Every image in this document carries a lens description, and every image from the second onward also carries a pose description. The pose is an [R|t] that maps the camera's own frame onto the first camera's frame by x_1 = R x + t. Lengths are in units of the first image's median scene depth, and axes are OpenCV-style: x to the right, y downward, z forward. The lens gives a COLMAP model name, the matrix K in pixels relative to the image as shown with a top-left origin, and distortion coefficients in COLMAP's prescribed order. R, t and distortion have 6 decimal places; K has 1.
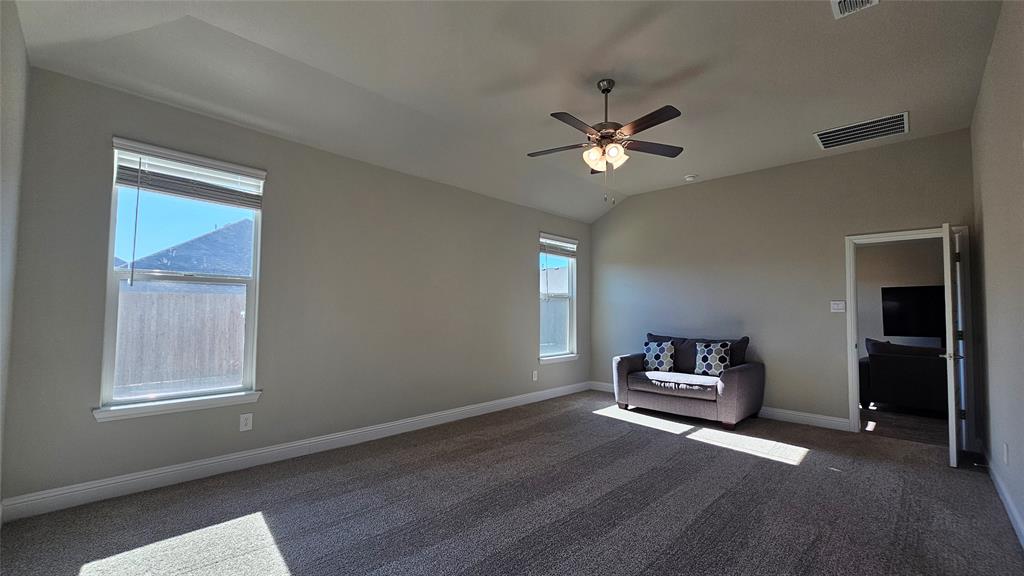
lens RADIAL K [[417.0, 0, 511.3], [0, 417.0, 292.0], [0, 0, 1]] dist [0.001080, 0.000185]
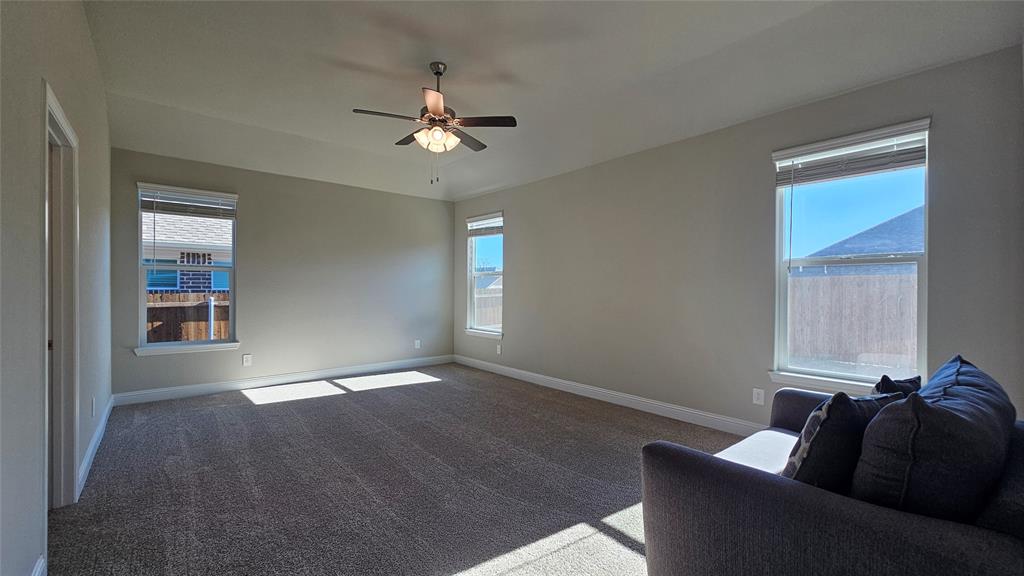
lens RADIAL K [[417.0, 0, 511.3], [0, 417.0, 292.0], [0, 0, 1]] dist [0.001080, 0.000185]
pose [[-0.102000, -0.003465, -0.994778, 0.788667], [0.036942, 0.999291, -0.007268, 0.045494], [0.994098, -0.037490, -0.101800, 0.808086]]
